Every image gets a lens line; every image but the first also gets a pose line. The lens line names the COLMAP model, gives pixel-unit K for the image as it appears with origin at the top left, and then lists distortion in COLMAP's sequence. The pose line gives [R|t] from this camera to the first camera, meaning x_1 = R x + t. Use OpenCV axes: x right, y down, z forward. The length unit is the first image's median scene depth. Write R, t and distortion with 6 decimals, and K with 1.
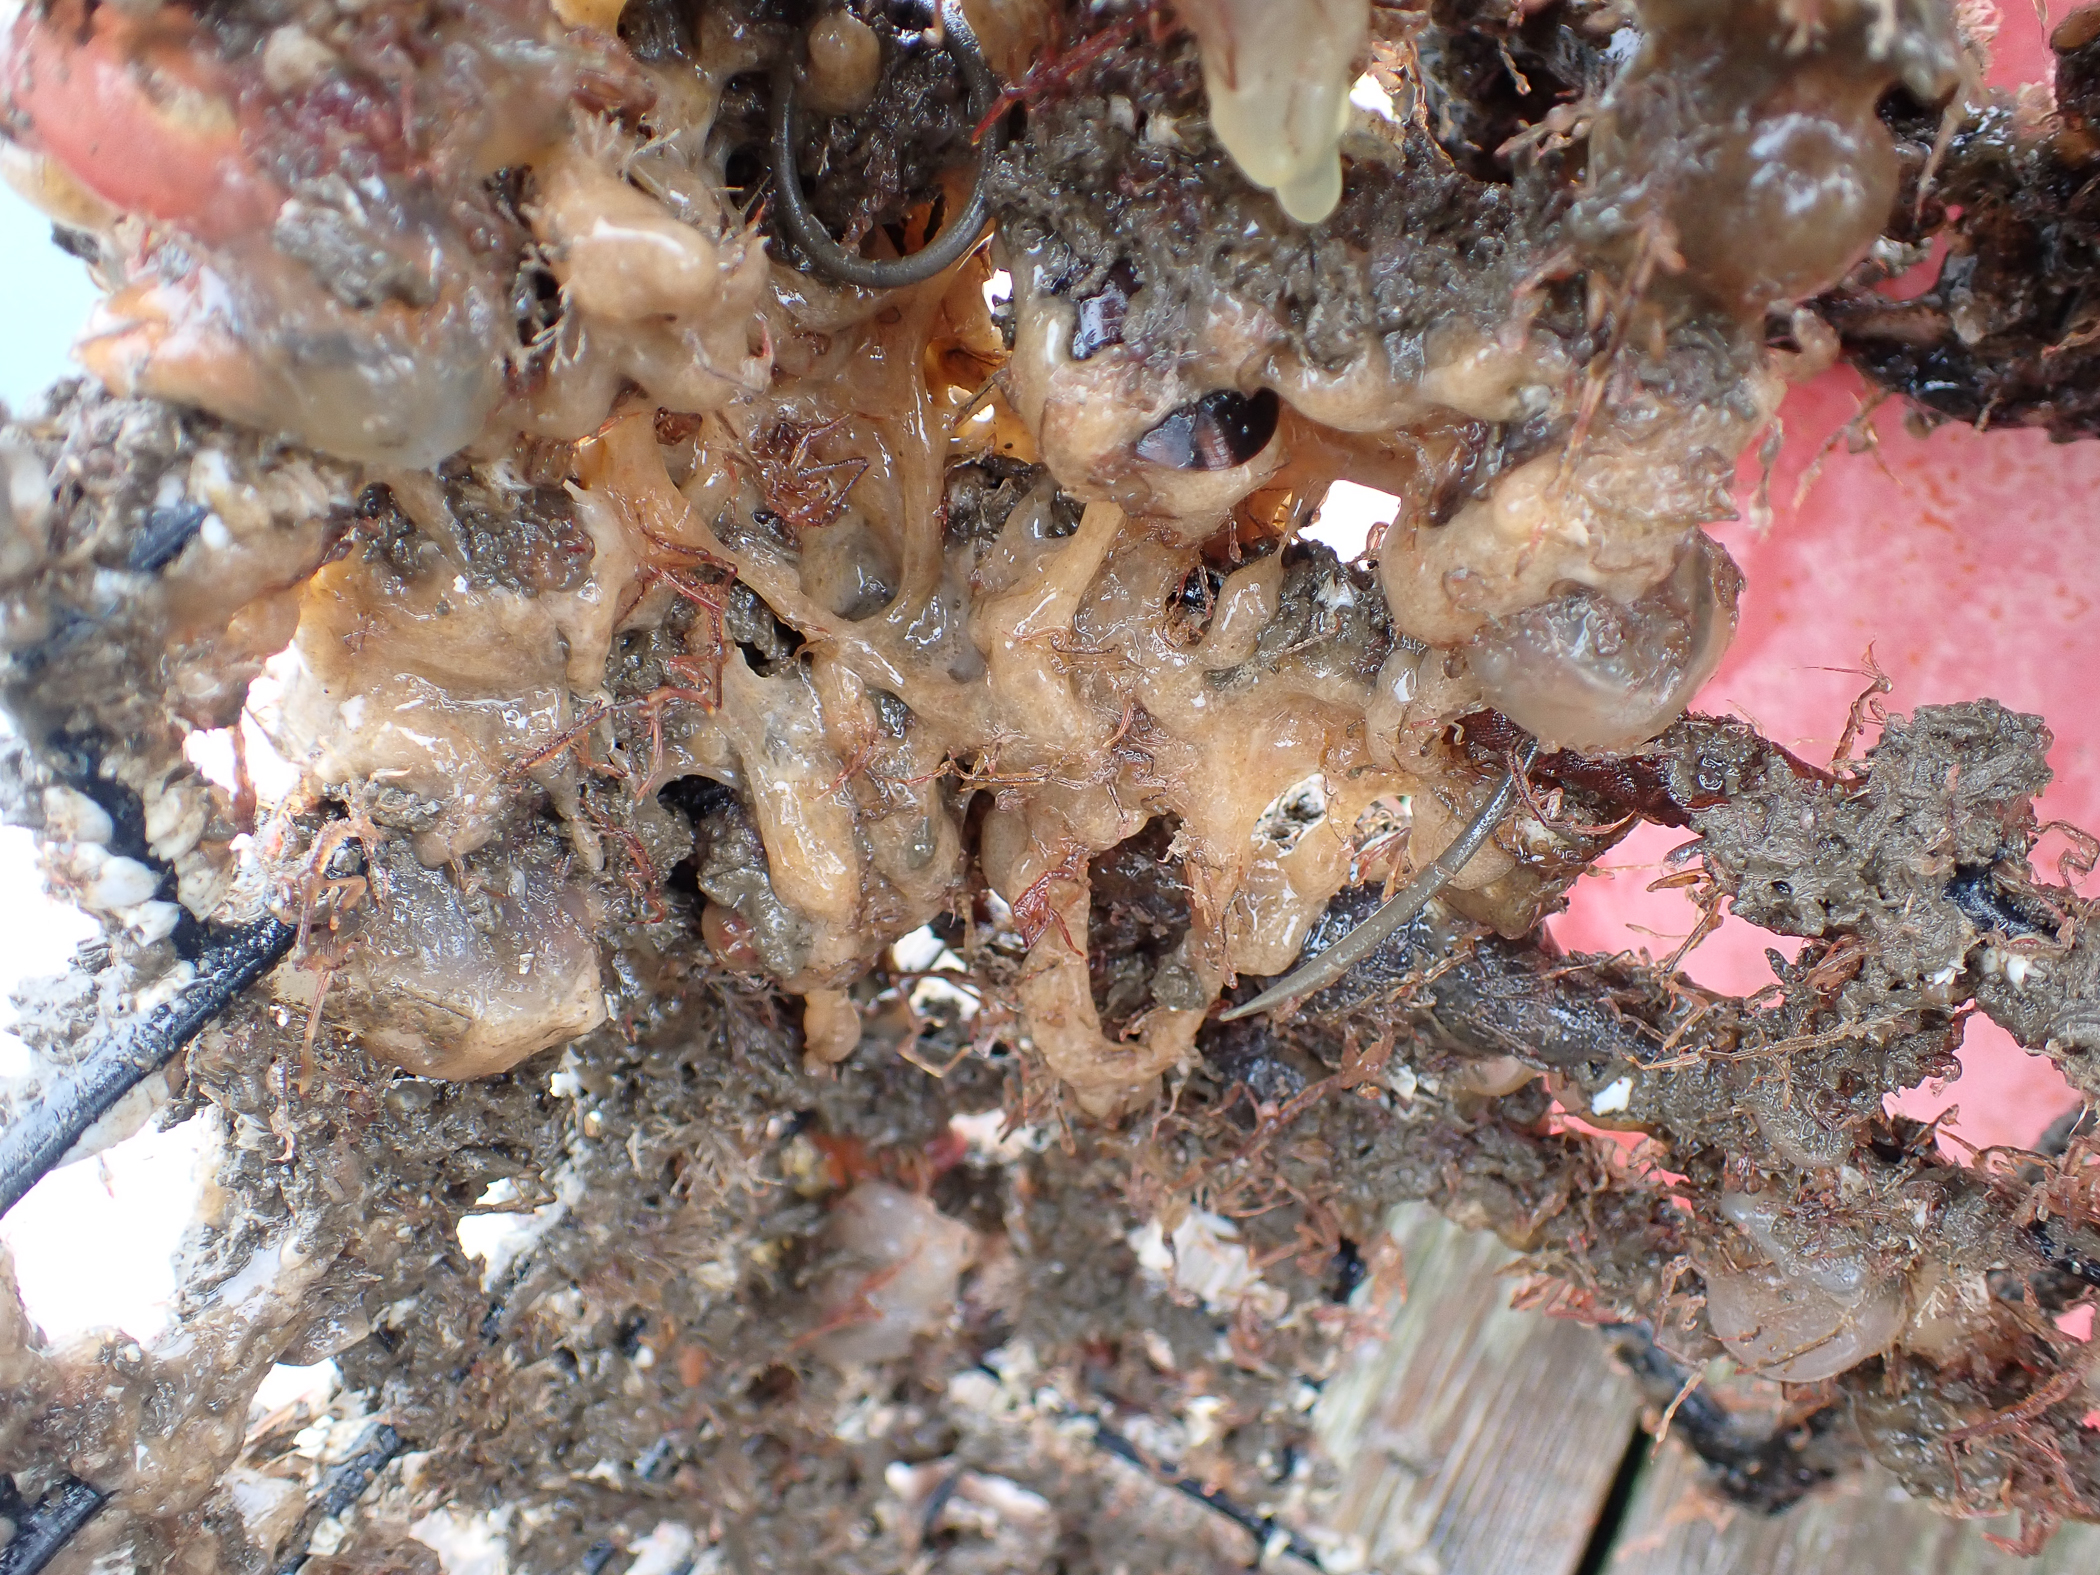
lens RADIAL K [[1912.8, 0, 1050.0], [0, 1912.8, 787.5], [0, 0, 1]] dist [0.005191, -0.011489]
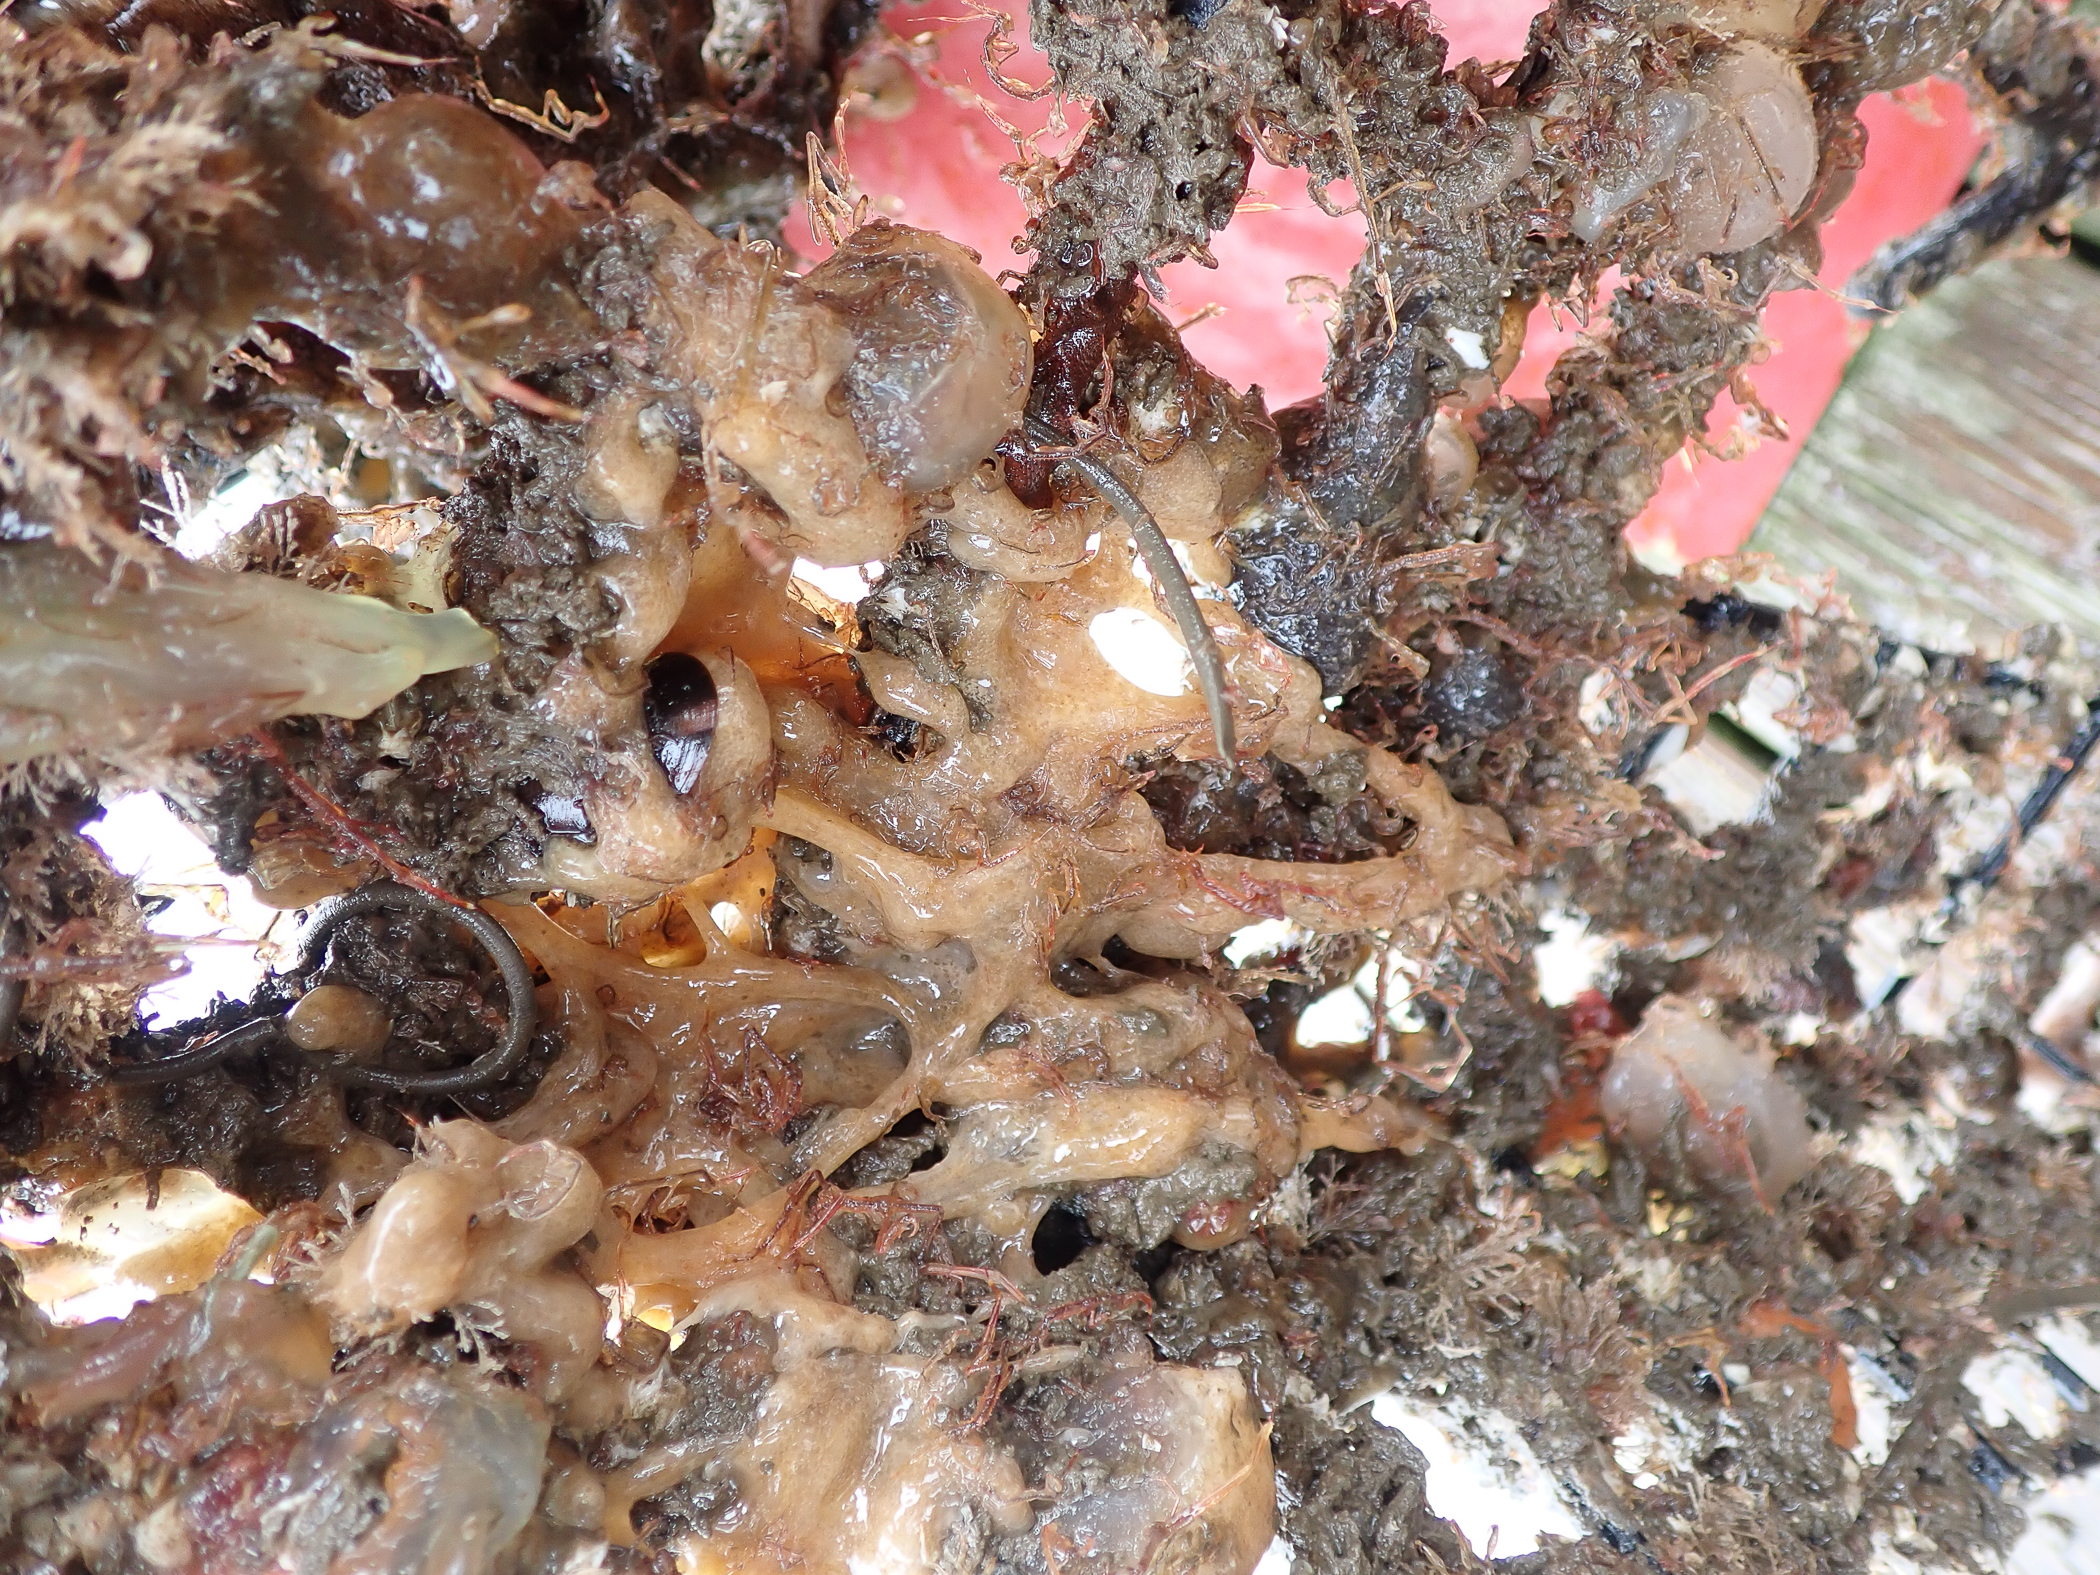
lens RADIAL K [[1901.6, 0, 1050.0], [0, 1901.6, 787.5], [0, 0, 1]] dist [0.055144, -0.005441]
pose [[0.103461, -0.994484, -0.017227, 0.069771], [0.967267, 0.104635, -0.231185, 0.210435], [0.231712, 0.007255, 0.972757, 0.011996]]
